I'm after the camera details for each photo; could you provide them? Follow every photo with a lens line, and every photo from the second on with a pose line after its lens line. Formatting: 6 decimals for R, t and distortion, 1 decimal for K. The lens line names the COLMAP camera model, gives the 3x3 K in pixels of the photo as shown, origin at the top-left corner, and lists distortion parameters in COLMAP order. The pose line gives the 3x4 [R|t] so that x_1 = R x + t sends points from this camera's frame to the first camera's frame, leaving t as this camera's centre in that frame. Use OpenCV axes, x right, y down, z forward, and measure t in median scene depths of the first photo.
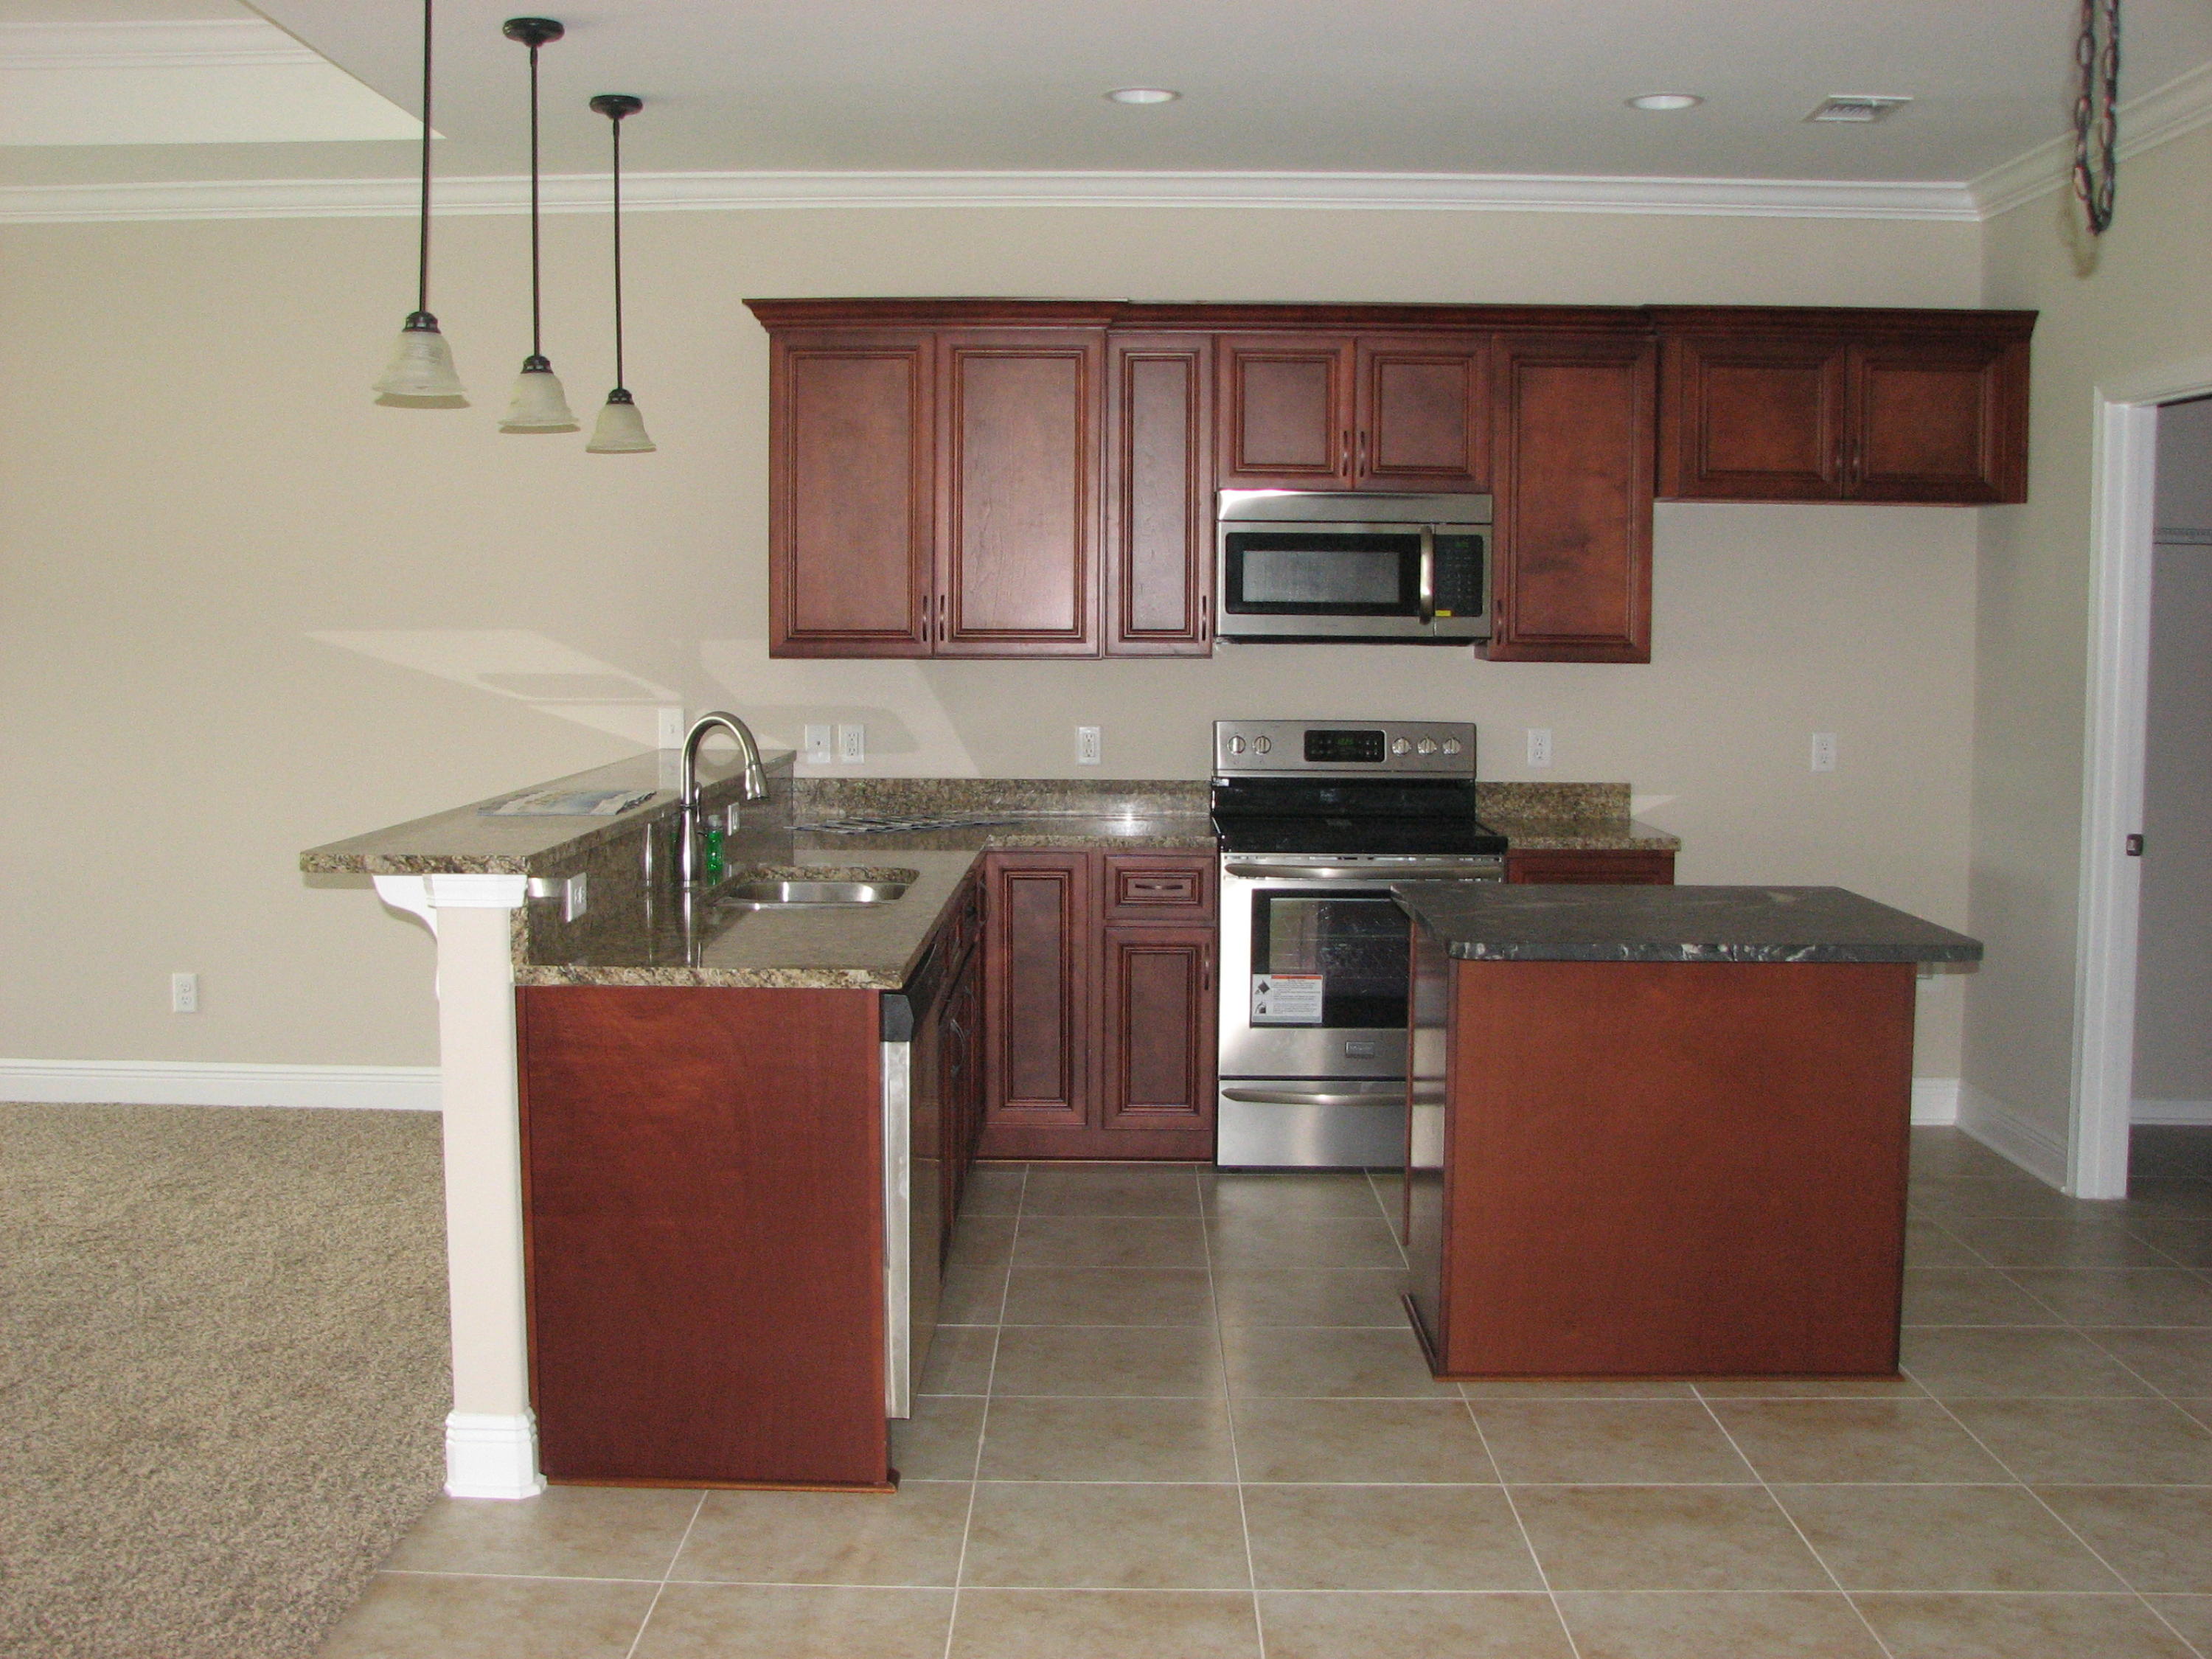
lens RADIAL K [[2335.8, 0, 1106.0], [0, 2335.8, 829.5], [0, 0, 1]] dist [-0.173082, 0.283364]
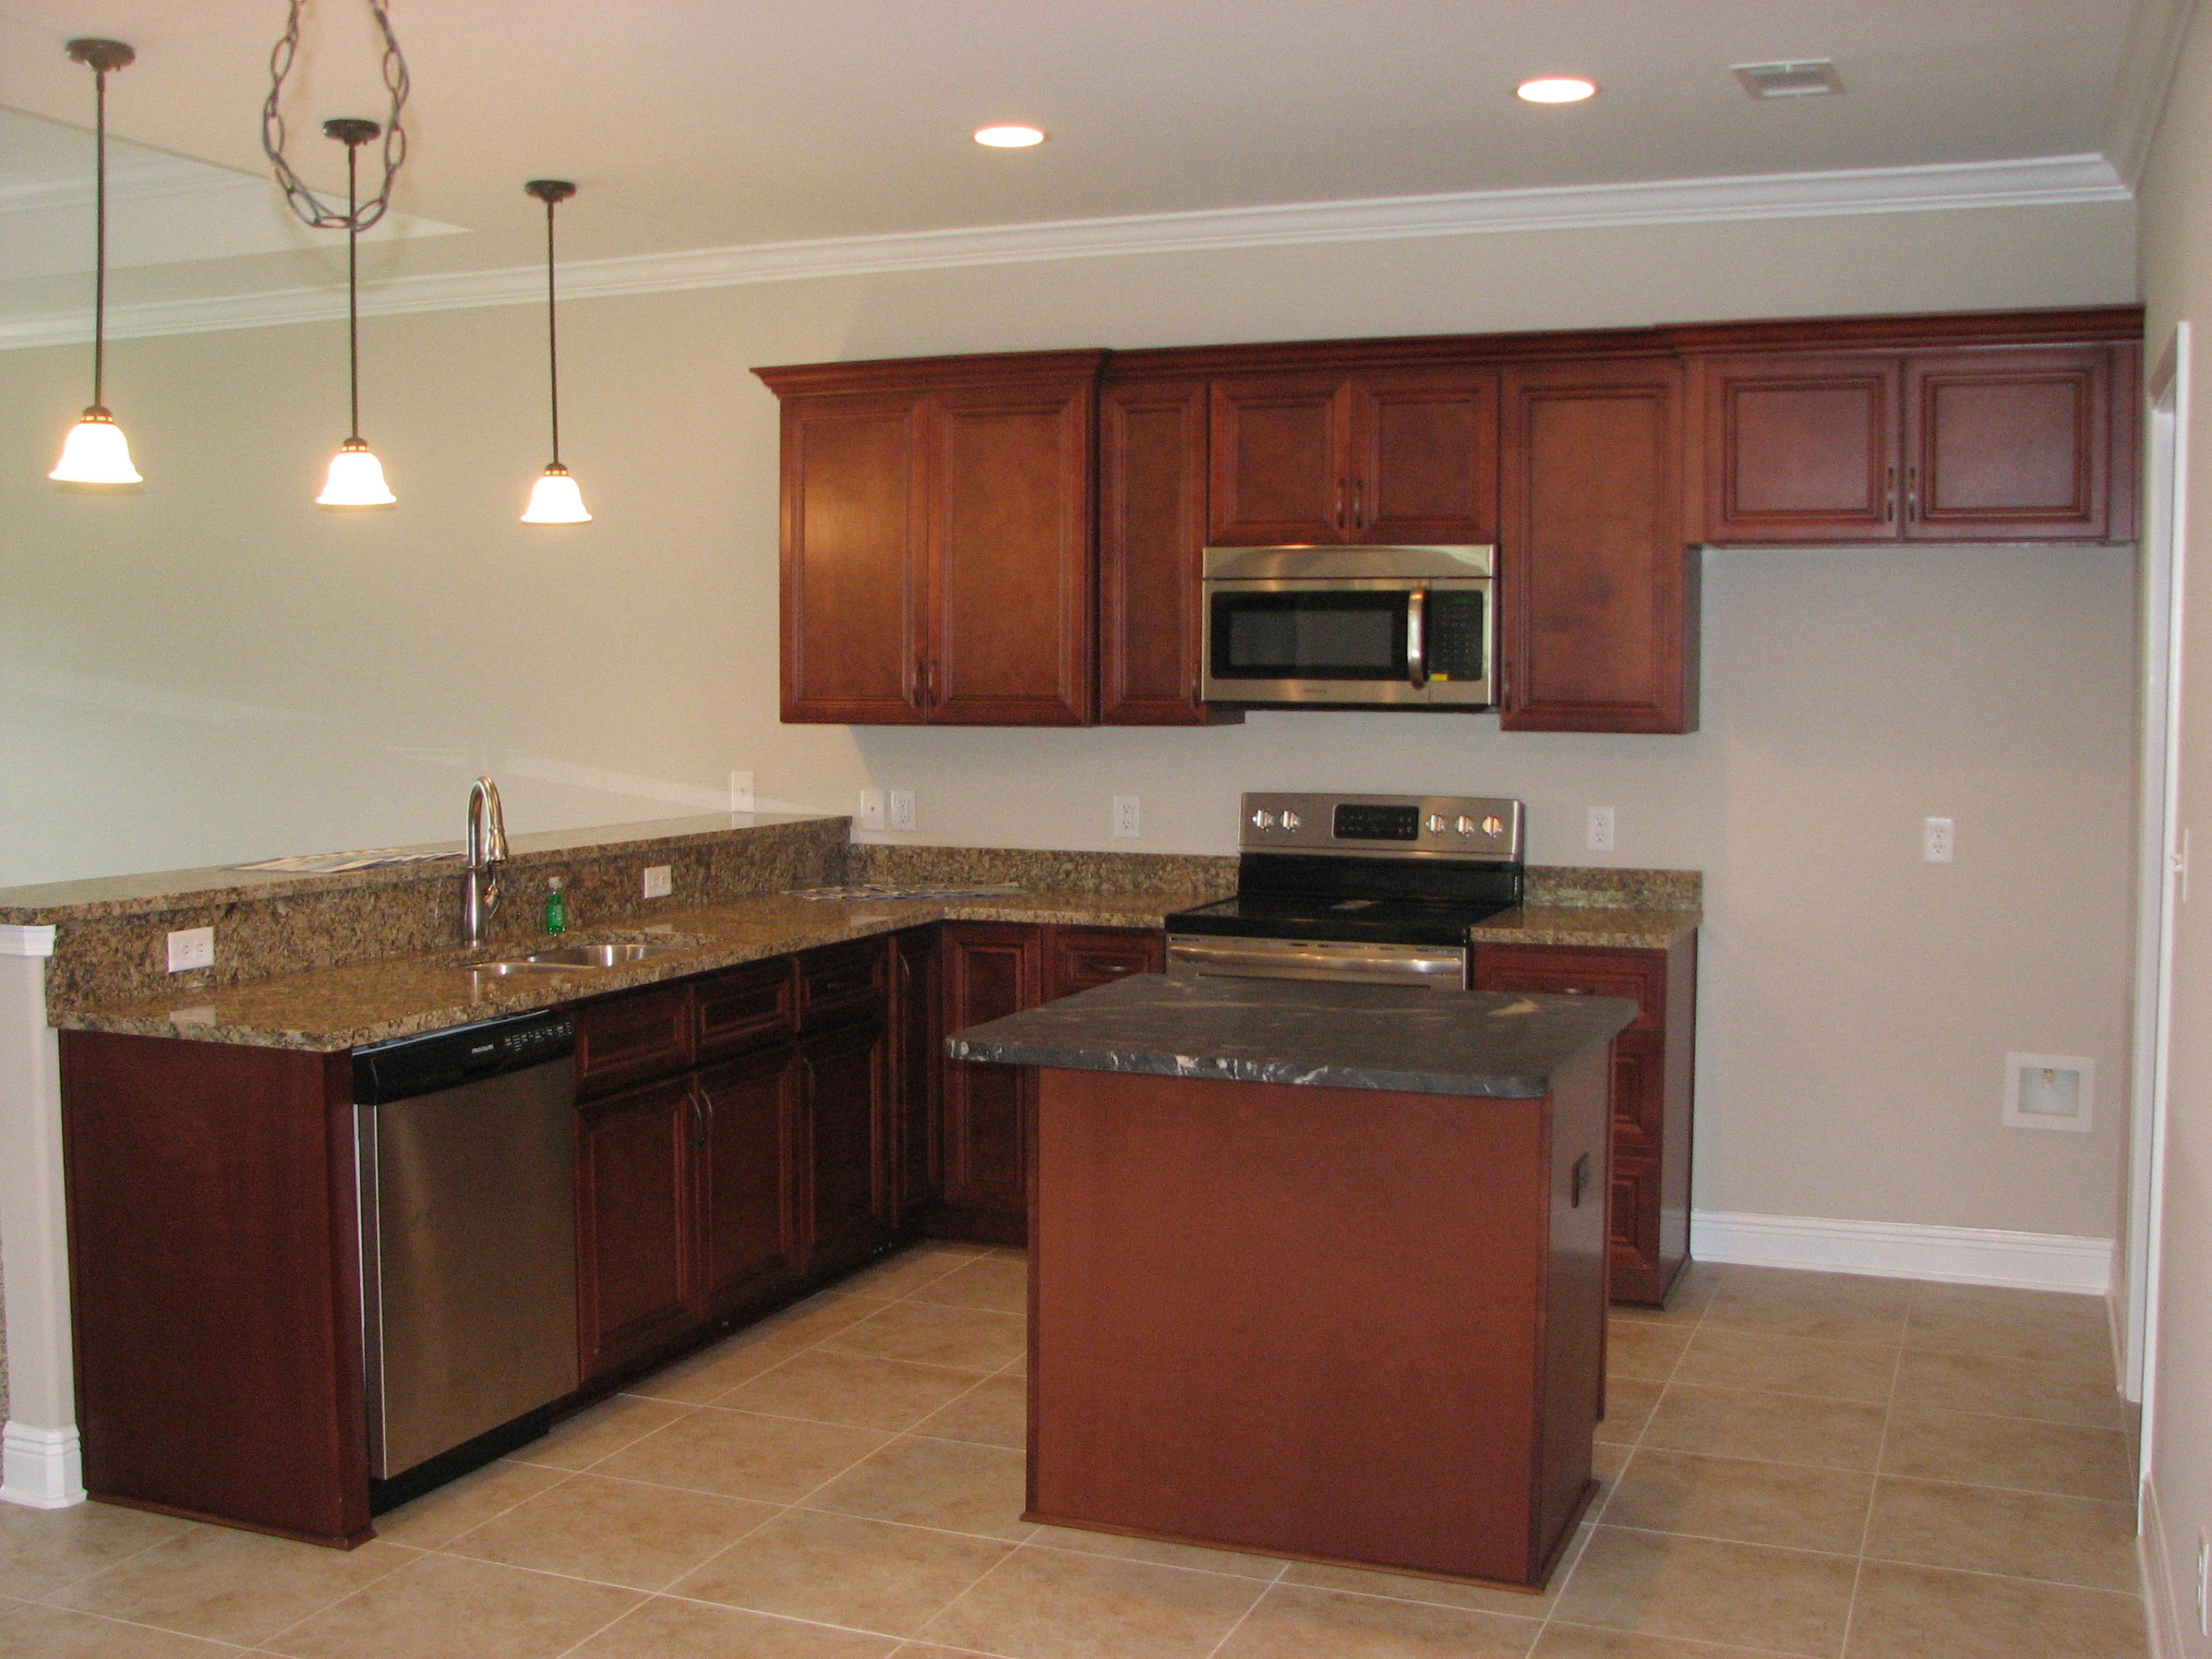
lens RADIAL K [[2328.5, 0, 1104.9], [0, 2328.5, 857.7], [0, 0, 1]] dist [-0.194044, 0.301046]
pose [[0.931102, 0.024486, -0.363937, 0.356743], [-0.030326, 0.999487, -0.010341, -0.009885], [0.363496, 0.020666, 0.931366, 0.117175]]
